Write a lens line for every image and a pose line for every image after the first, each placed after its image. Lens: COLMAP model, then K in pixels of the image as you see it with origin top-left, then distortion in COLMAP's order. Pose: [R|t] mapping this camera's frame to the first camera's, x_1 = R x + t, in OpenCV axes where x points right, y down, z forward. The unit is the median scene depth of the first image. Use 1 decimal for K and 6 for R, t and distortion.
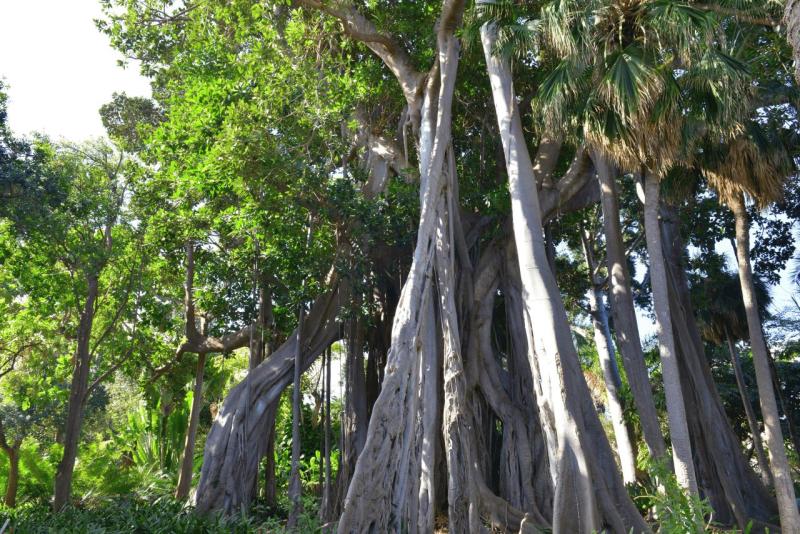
lens RADIAL K [[536.1, 0, 400.0], [0, 536.1, 267.0], [0, 0, 1]] dist [-0.011807, -0.002542]
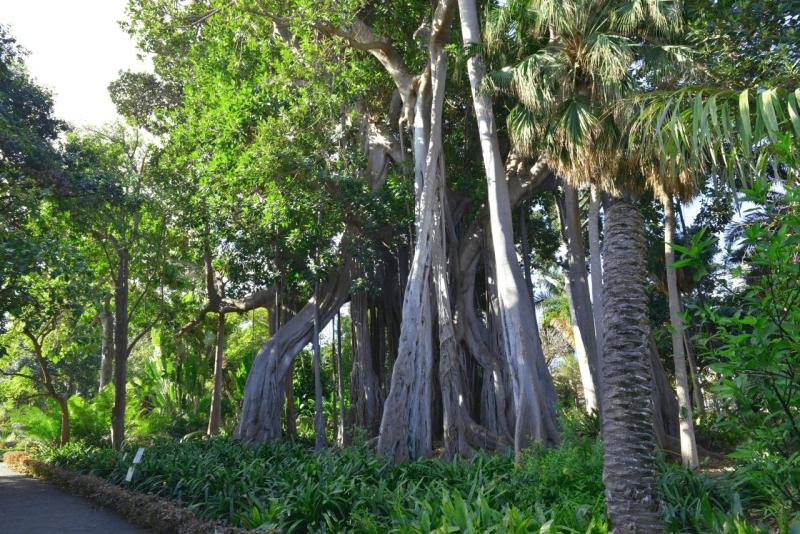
lens RADIAL K [[536.1, 0, 400.0], [0, 536.1, 267.0], [0, 0, 1]] dist [-0.011807, -0.002542]
pose [[0.999249, -0.016460, 0.035083, -0.041943], [0.012520, 0.993885, 0.109705, -0.084576], [-0.036675, -0.109184, 0.993345, -0.211865]]
